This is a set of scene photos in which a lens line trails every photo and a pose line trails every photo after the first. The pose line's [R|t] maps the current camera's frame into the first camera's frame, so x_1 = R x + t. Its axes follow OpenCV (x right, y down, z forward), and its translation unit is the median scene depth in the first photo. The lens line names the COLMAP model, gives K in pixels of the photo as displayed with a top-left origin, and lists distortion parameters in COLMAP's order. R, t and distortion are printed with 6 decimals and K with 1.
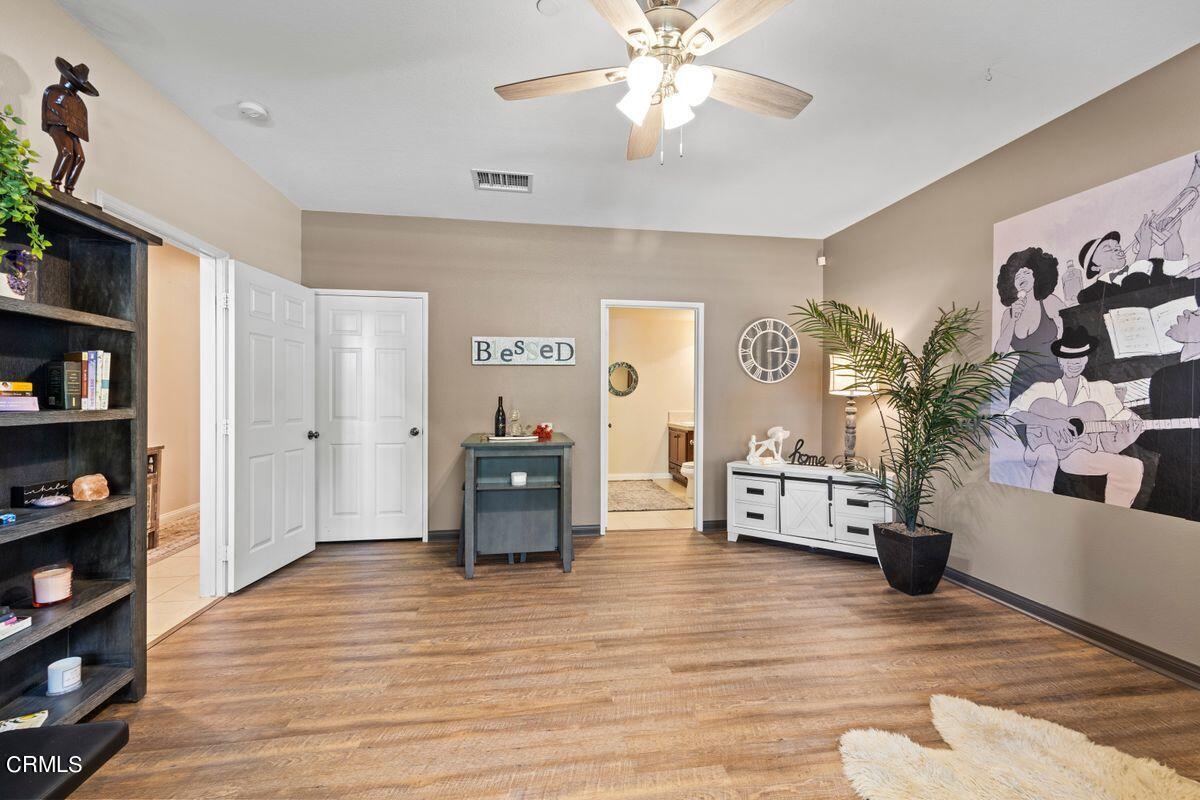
lens RADIAL K [[493.4, 0, 603.6], [0, 493.4, 397.2], [0, 0, 1]] dist [-0.000598, -0.000038]
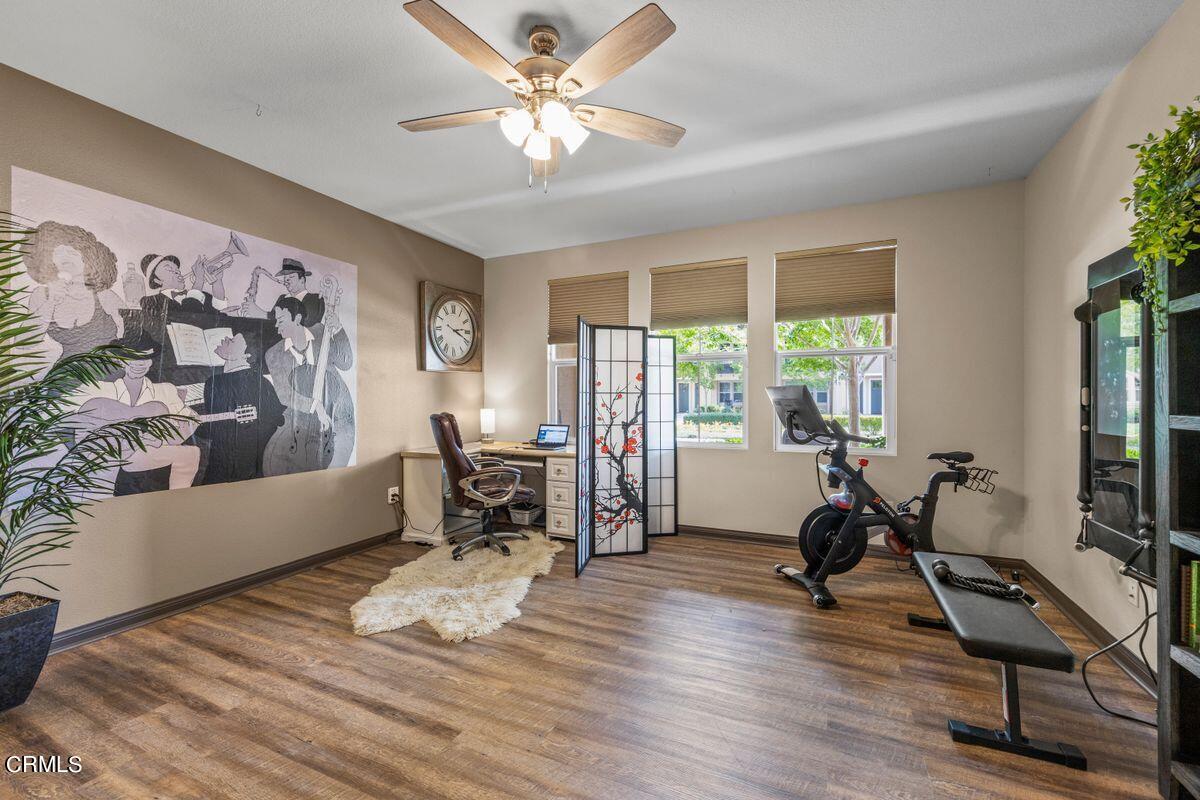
lens RADIAL K [[493.4, 0, 604.8], [0, 493.4, 400.3], [0, 0, 1]] dist [-0.000598, -0.000038]
pose [[-0.834111, -0.003069, 0.551588, -0.473844], [-0.002301, 0.999995, 0.002084, 0.001922], [-0.551592, 0.000469, -0.834114, 1.432845]]
